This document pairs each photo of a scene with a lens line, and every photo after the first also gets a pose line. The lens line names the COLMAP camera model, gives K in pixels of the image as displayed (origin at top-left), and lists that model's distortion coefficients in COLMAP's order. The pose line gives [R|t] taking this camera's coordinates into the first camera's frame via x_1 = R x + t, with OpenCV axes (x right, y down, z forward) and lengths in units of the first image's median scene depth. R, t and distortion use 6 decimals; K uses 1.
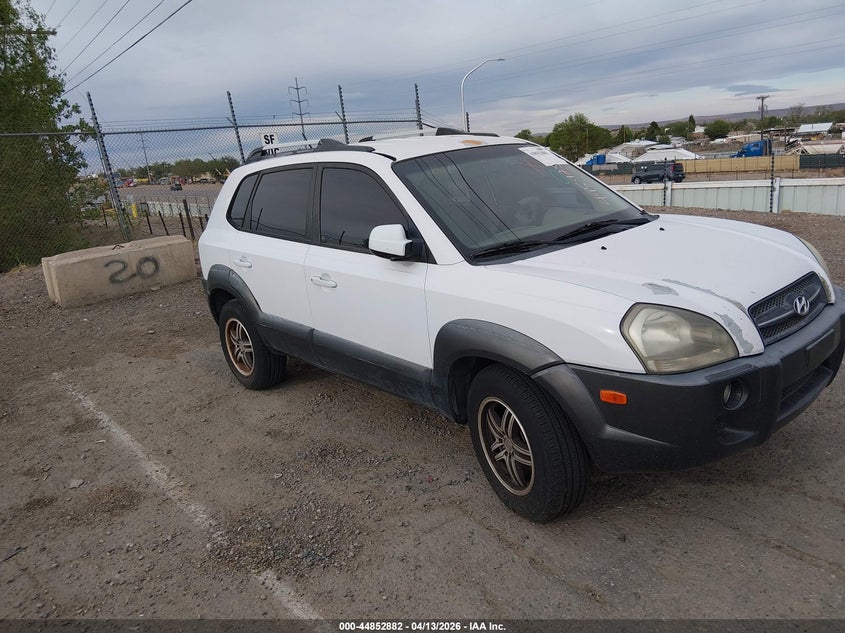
lens RADIAL K [[650.5, 0, 427.0], [0, 650.5, 316.6], [0, 0, 1]] dist [0.085208, -0.143184]
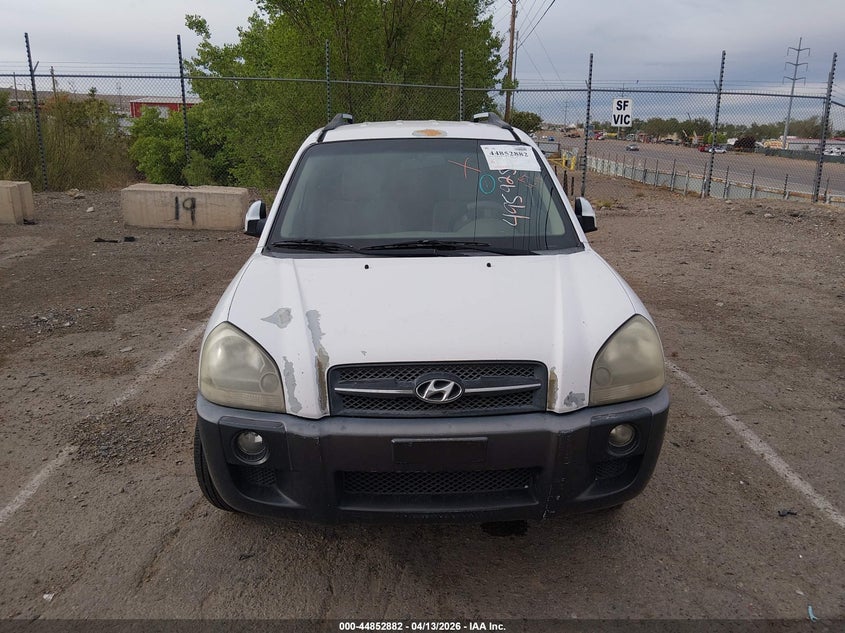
lens RADIAL K [[650.5, 0, 427.0], [0, 650.5, 316.6], [0, 0, 1]] dist [0.085208, -0.143184]
pose [[0.762082, 0.271753, -0.587691, 0.310694], [-0.236136, 0.961794, 0.138535, -0.064362], [0.602885, 0.033200, 0.797137, 0.118969]]
